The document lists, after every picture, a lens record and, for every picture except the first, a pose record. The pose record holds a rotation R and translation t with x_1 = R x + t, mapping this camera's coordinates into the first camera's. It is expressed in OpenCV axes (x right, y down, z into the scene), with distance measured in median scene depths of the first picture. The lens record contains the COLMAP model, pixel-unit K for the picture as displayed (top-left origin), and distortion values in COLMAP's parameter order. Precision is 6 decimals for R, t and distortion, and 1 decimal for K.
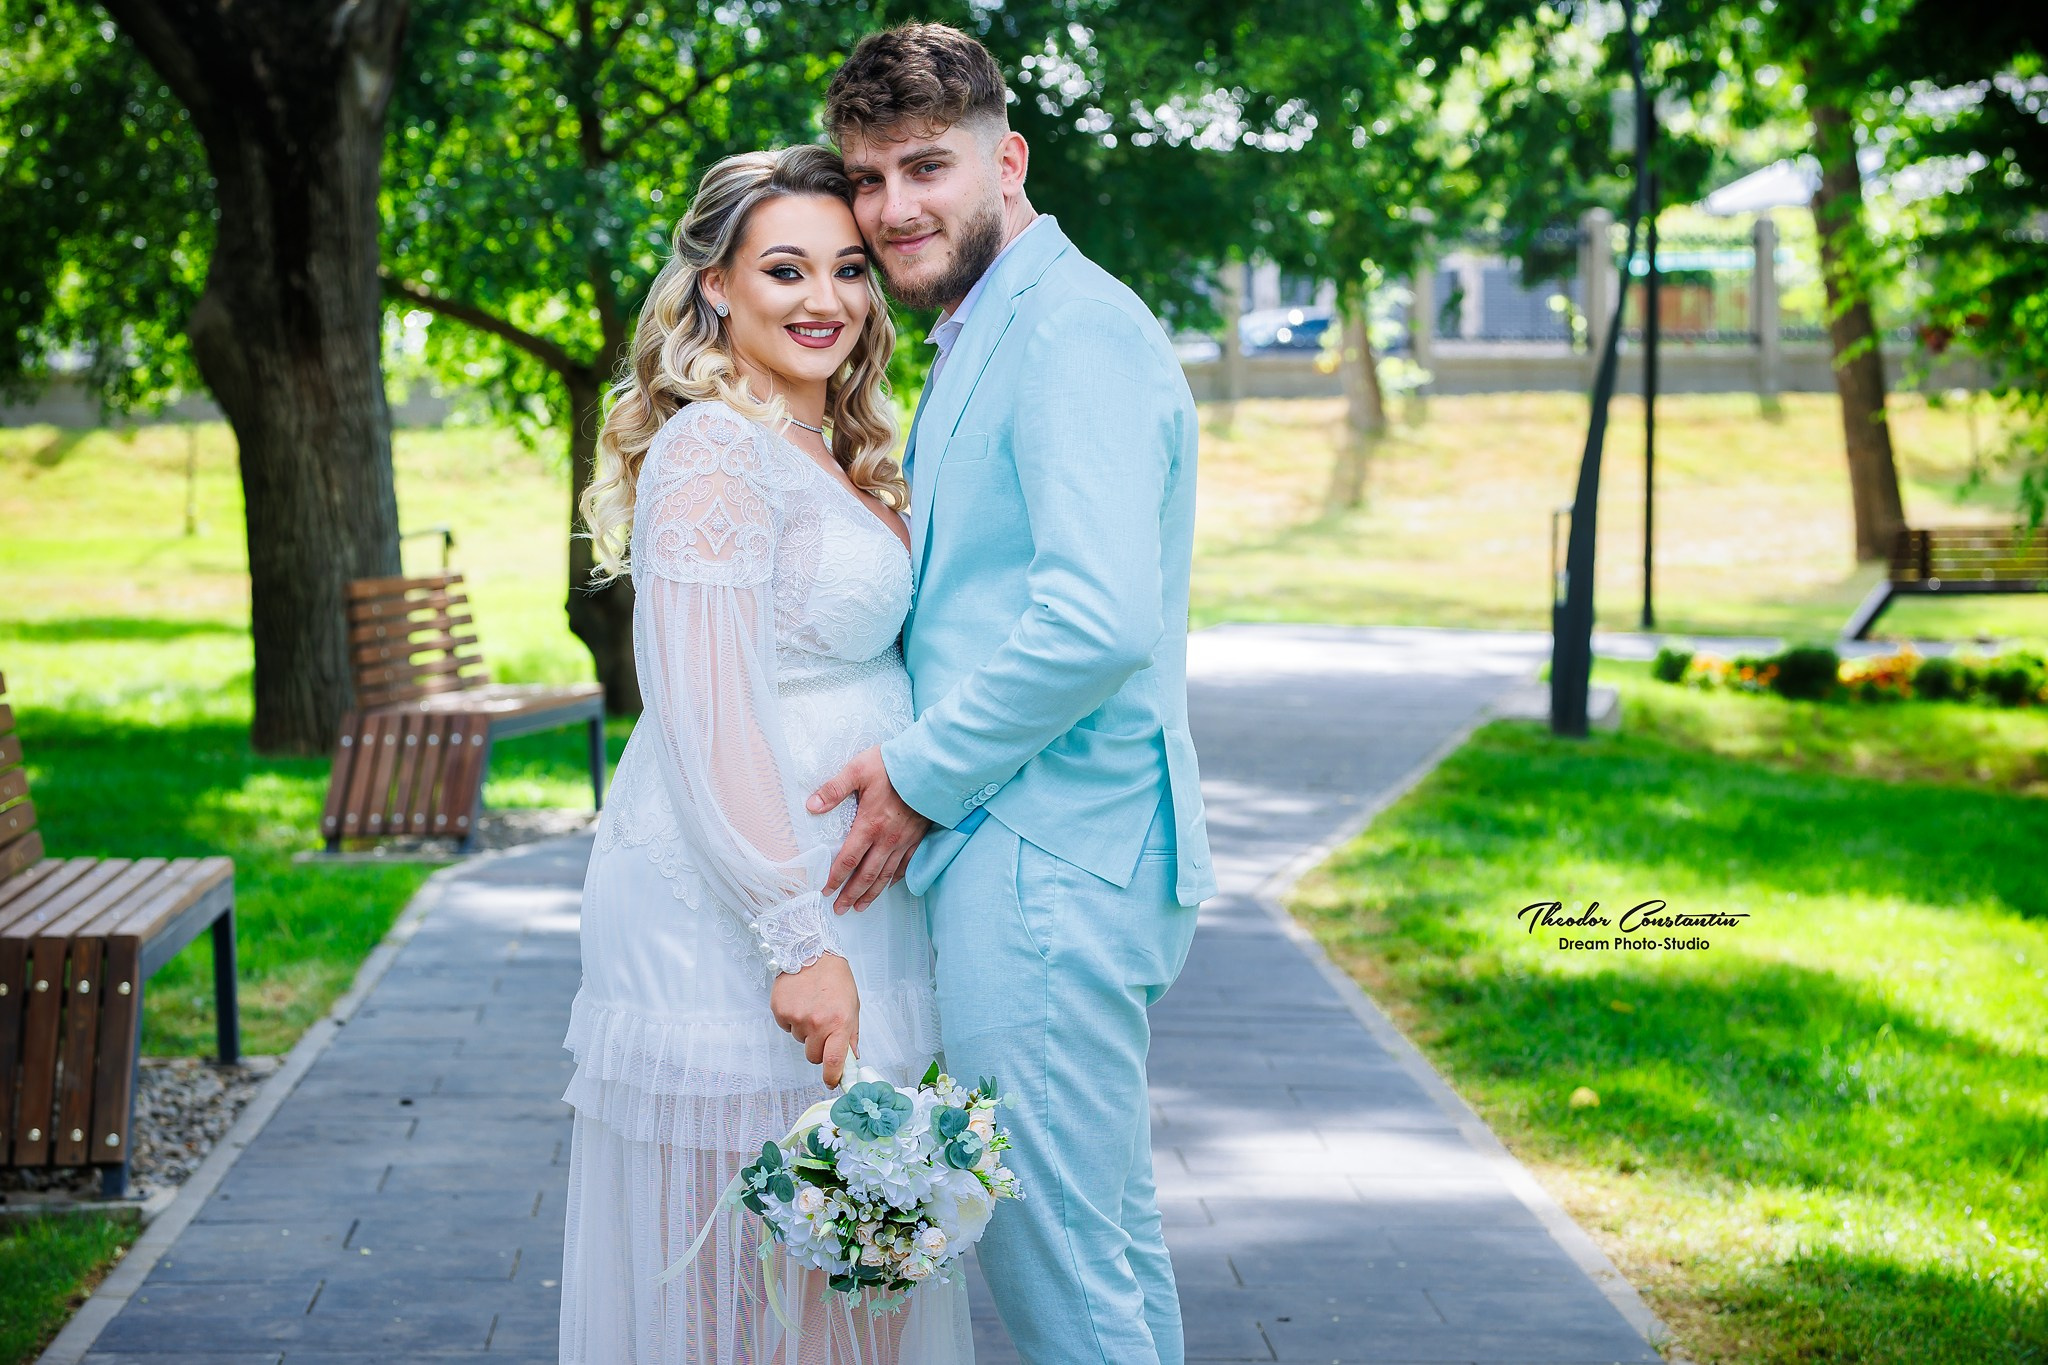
lens RADIAL K [[5020.5, 0, 1060.2], [0, 5020.5, 636.7], [0, 0, 1]] dist [0.067695, -0.293630]
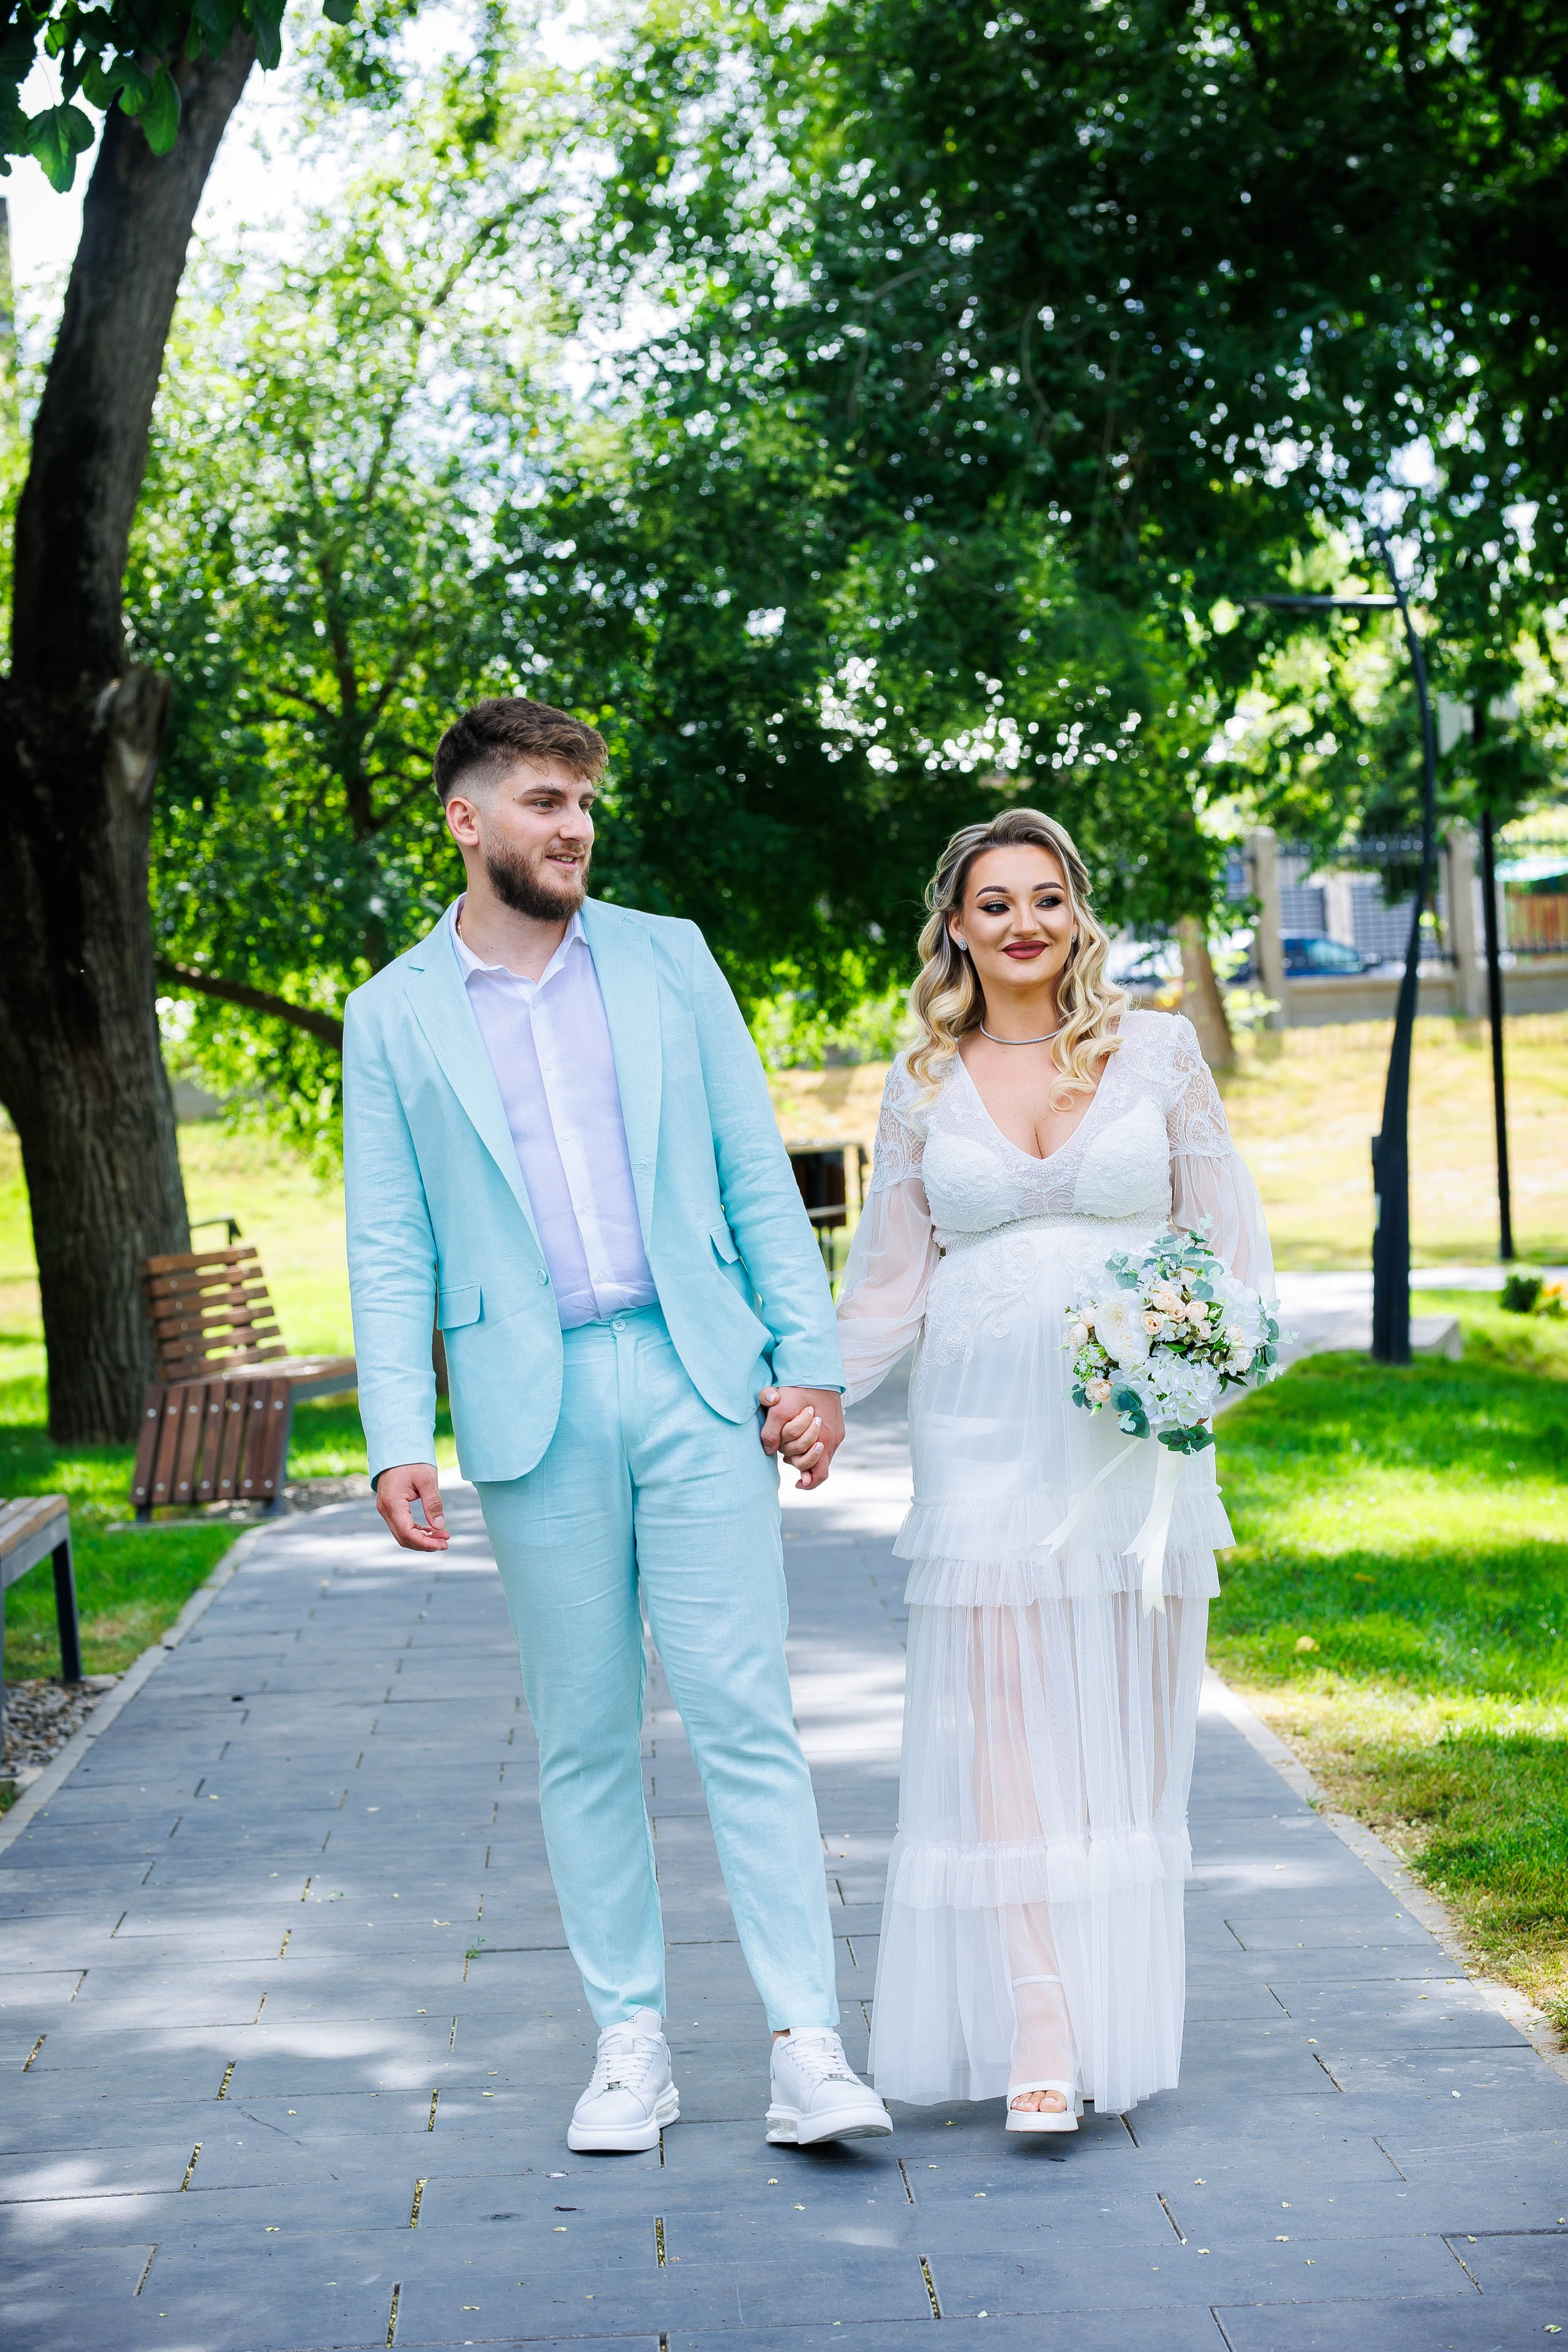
lens RADIAL K [[5766.9, 0, 813.6], [0, 5766.9, 1174.8], [0, 0, 1]] dist [0.046836, 0.056694]
pose [[0.998367, -0.054174, -0.018129, 0.013132], [0.053654, 0.998166, -0.028042, 0.009756], [0.019615, 0.027023, 0.999442, -0.136468]]
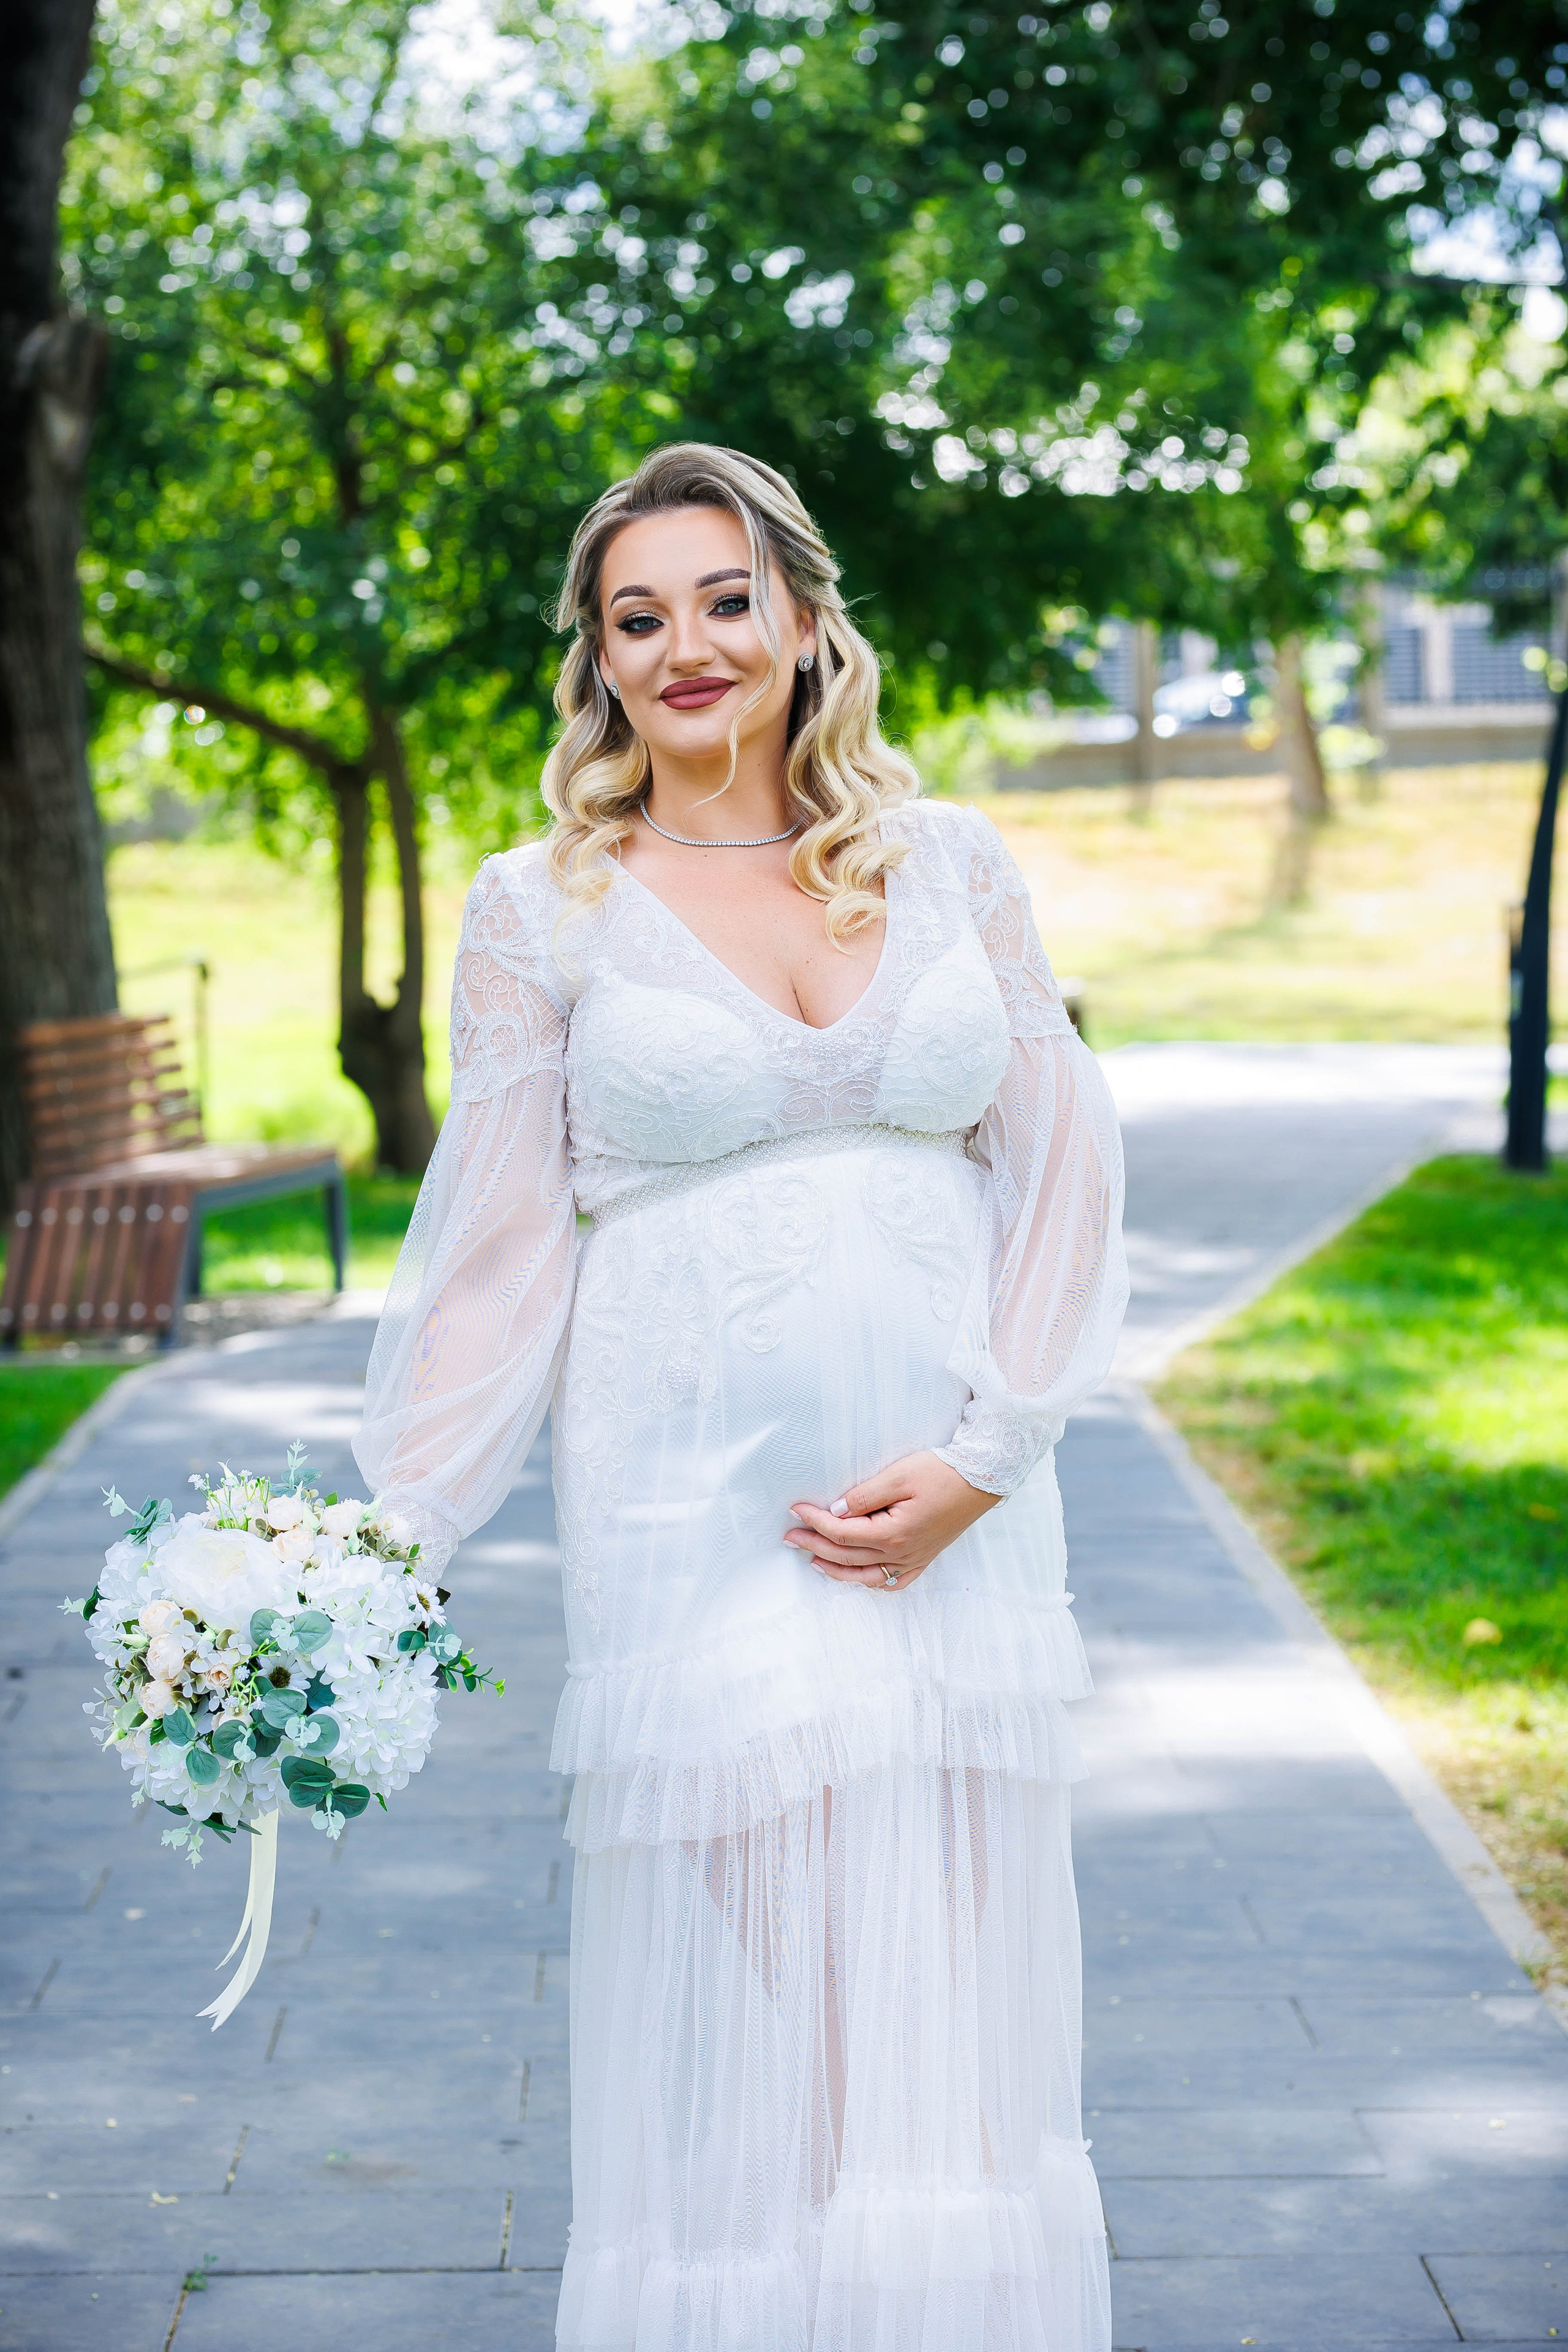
lens RADIAL K [[5766.9, 0, 813.6], [0, 5766.9, 1174.8], [0, 0, 1]] dist [0.046836, 0.056694]
pose [[0.999190, -0.025170, -0.031400, 0.014708], [0.025768, 0.999491, 0.018805, -0.000876], [0.030911, -0.019598, 0.999330, 0.038313]]
